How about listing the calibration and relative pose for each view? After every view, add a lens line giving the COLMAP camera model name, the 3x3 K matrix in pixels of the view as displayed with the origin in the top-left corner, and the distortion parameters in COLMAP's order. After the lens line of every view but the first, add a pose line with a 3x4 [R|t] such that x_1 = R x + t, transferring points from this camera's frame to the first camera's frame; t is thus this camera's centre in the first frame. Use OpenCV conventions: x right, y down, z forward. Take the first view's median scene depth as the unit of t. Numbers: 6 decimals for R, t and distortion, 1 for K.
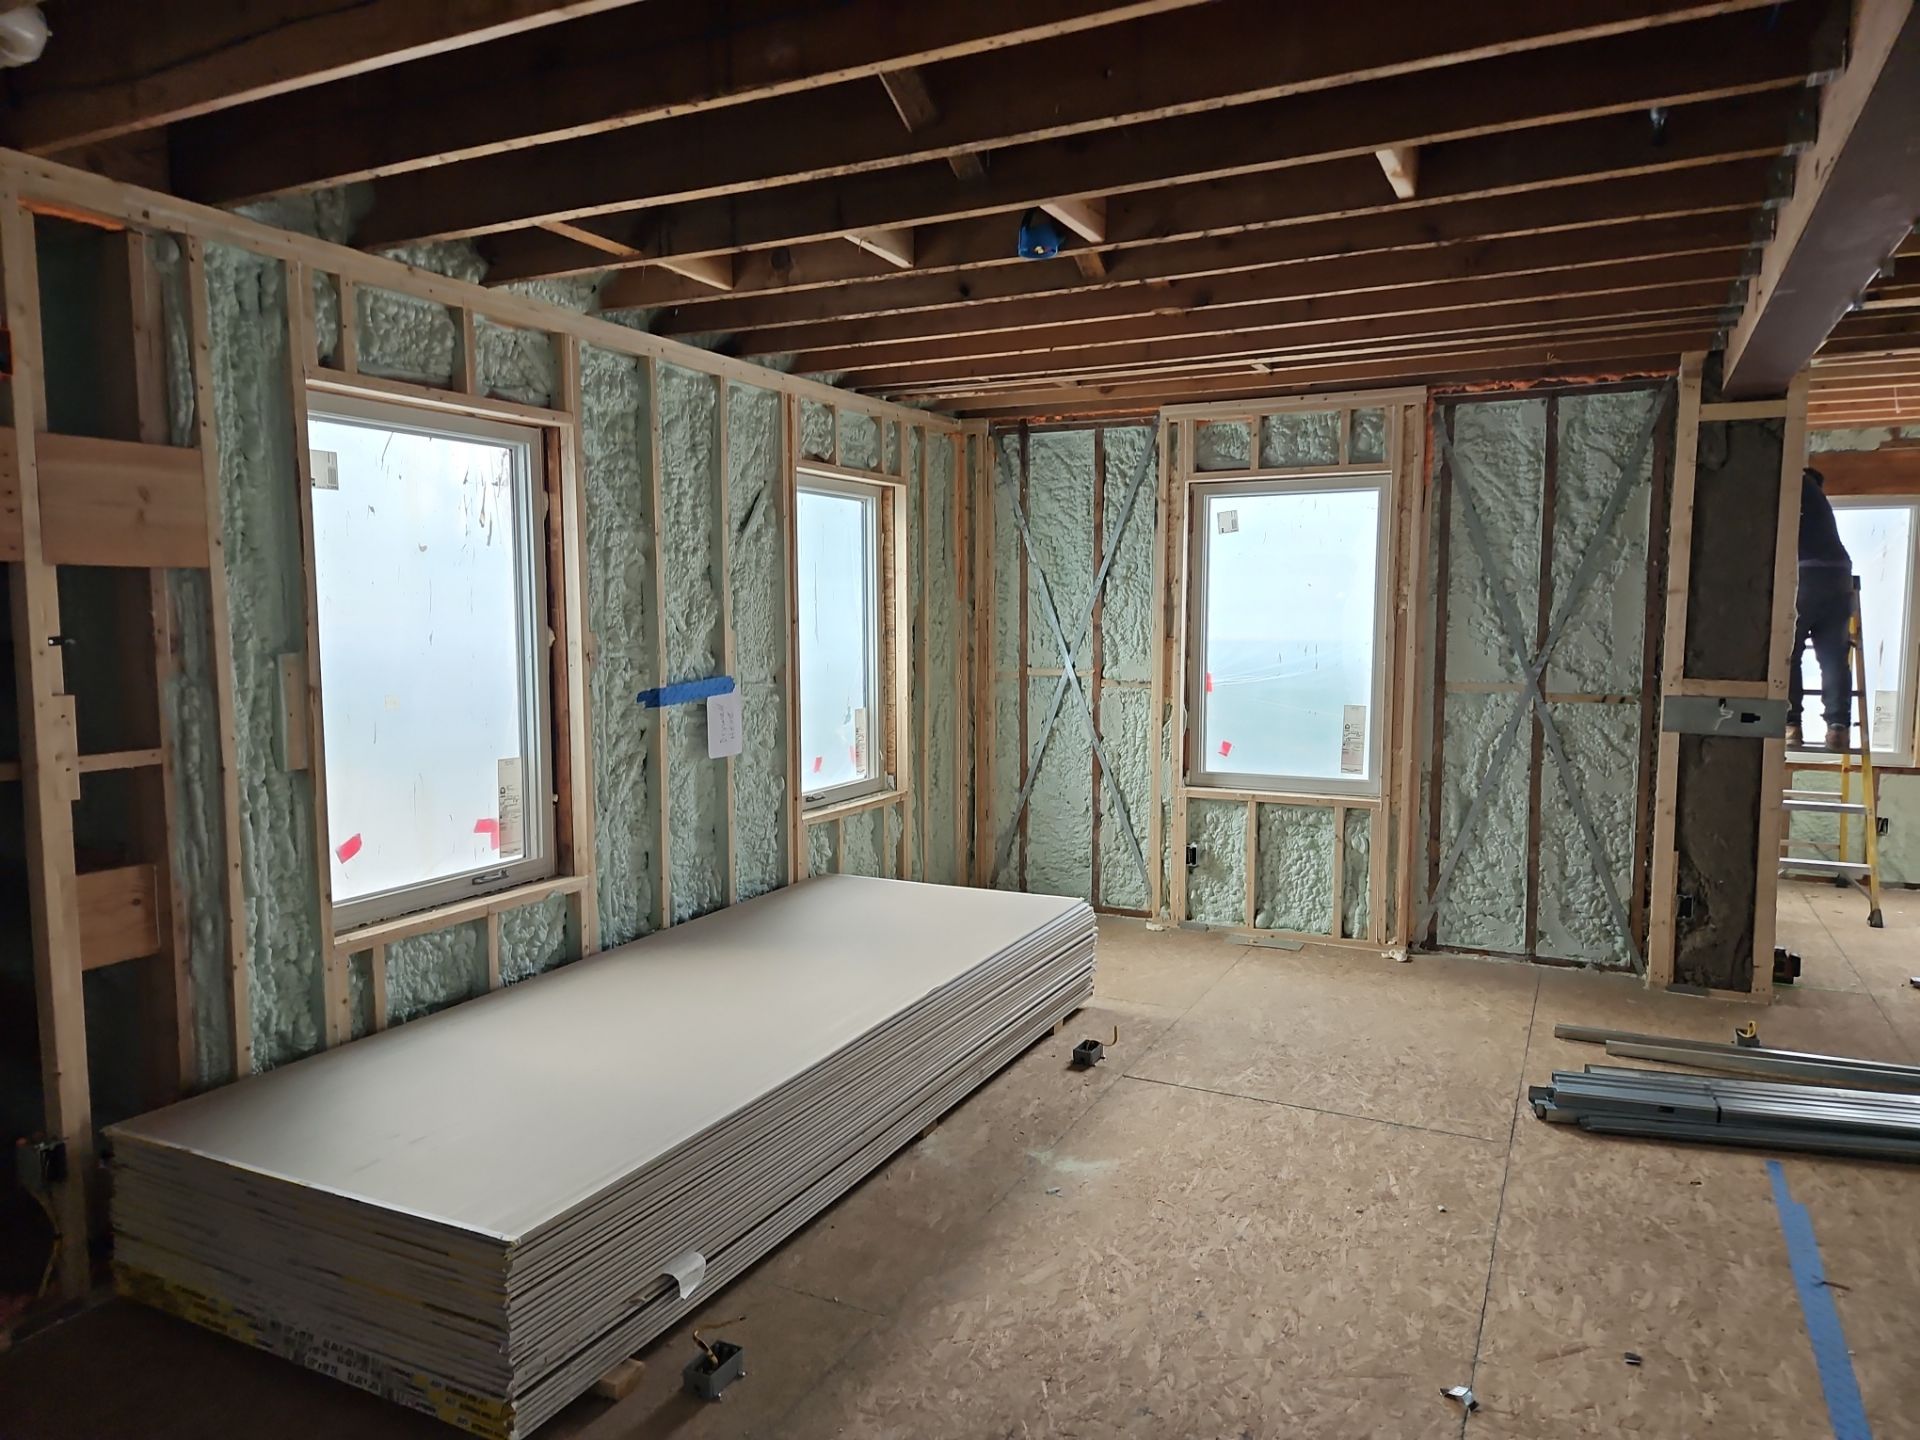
lens RADIAL K [[1295.9, 0, 944.2], [0, 1295.9, 718.4], [0, 0, 1]] dist [0.063396, -0.052923]
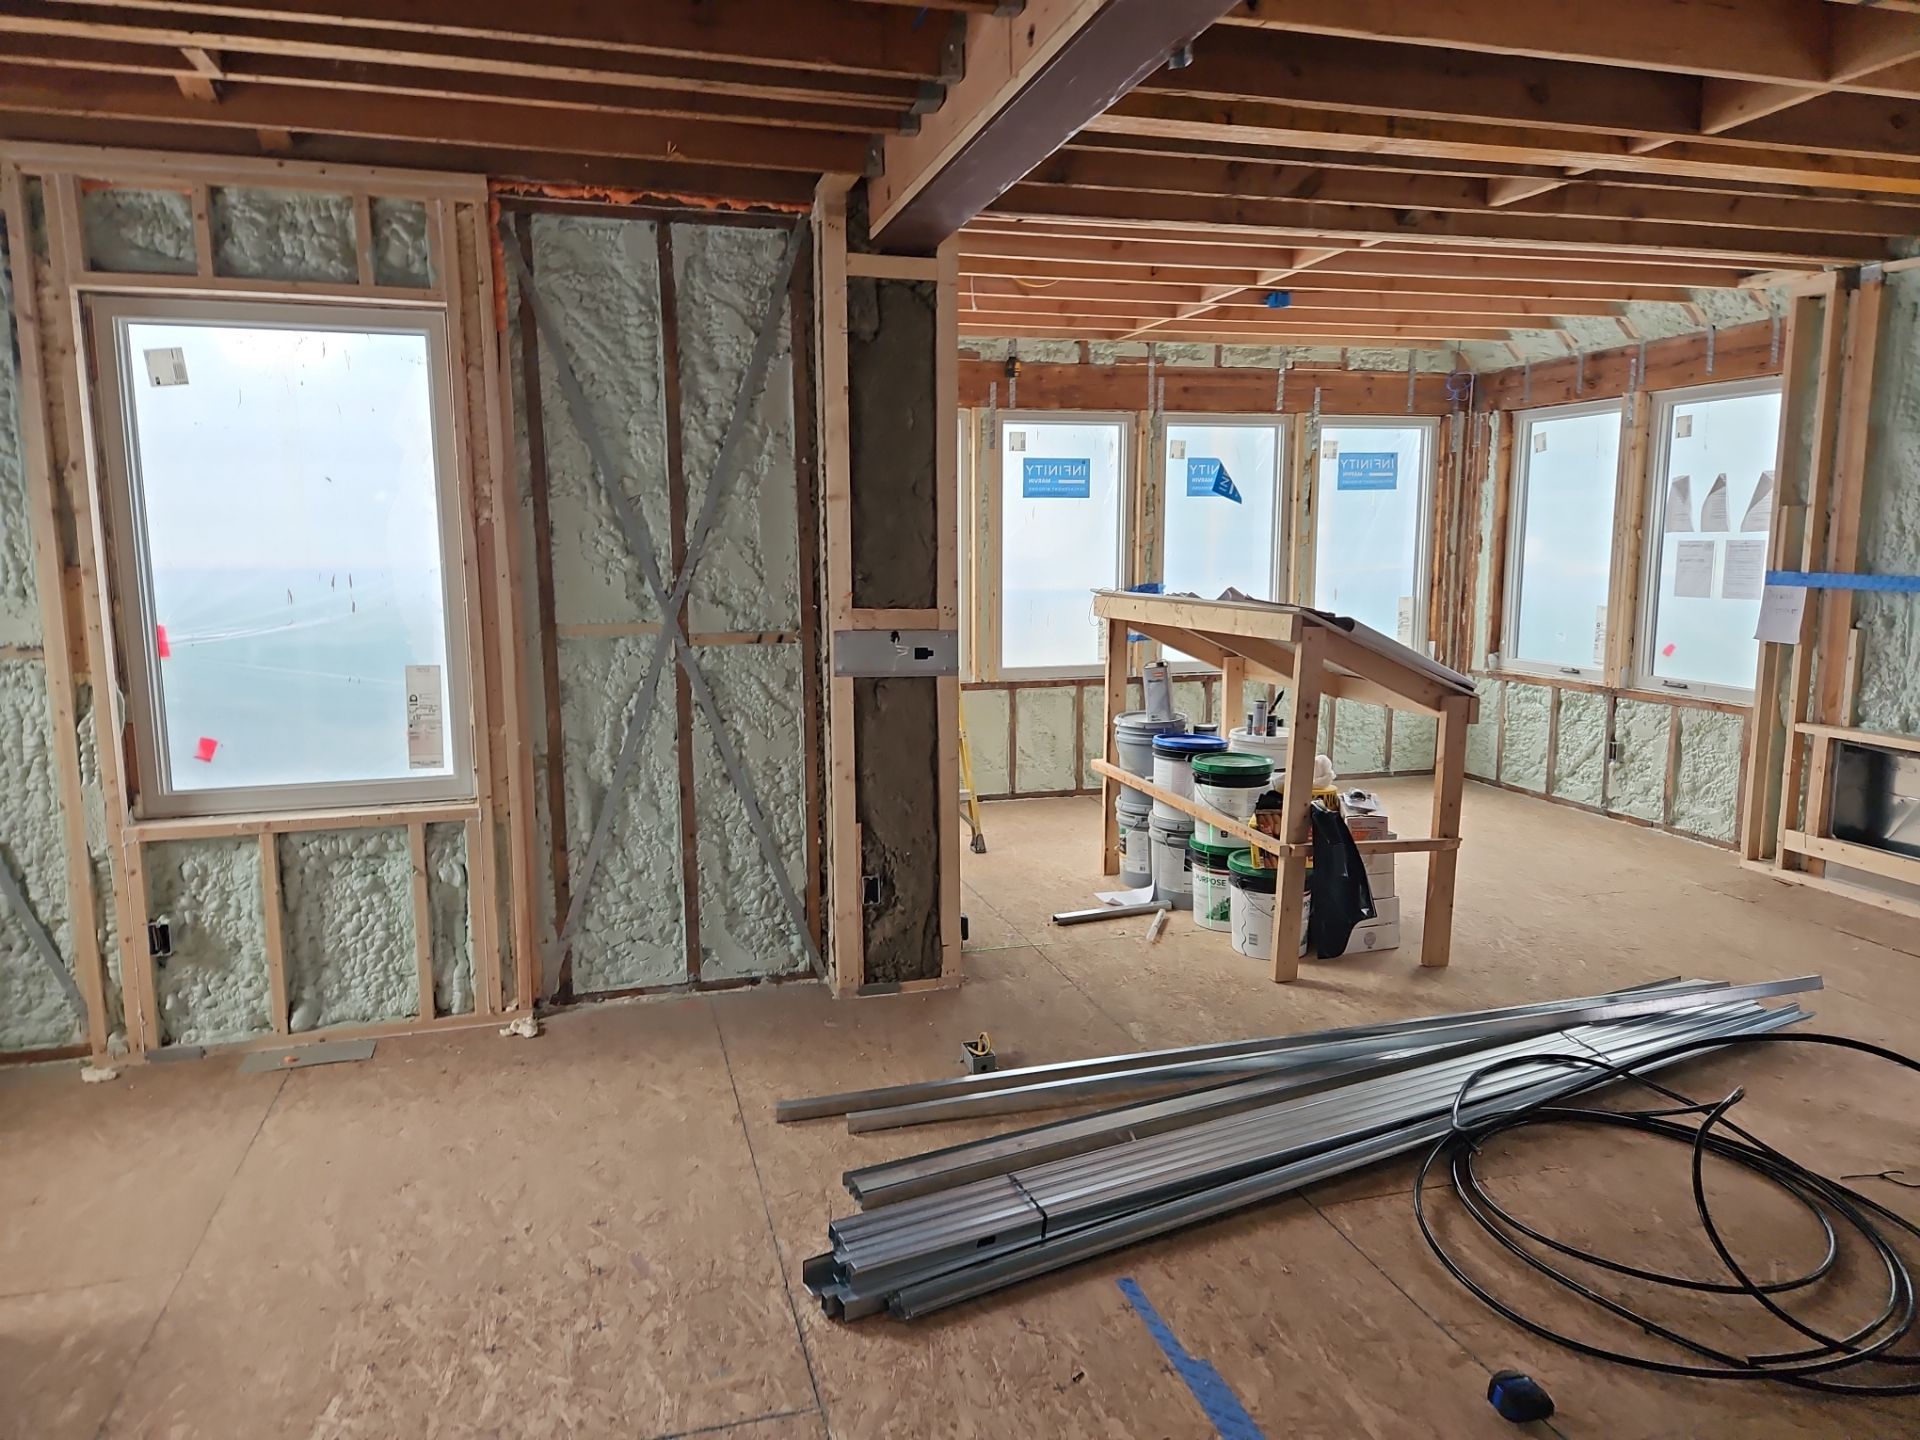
lens RADIAL K [[1295.9, 0, 966.7], [0, 1295.9, 722.4], [0, 0, 1]] dist [0.063396, -0.052923]
pose [[0.732466, -0.102372, 0.673063, 0.073127], [0.060972, 0.994521, 0.084913, -0.022350], [-0.678068, -0.021158, 0.734694, 0.349691]]
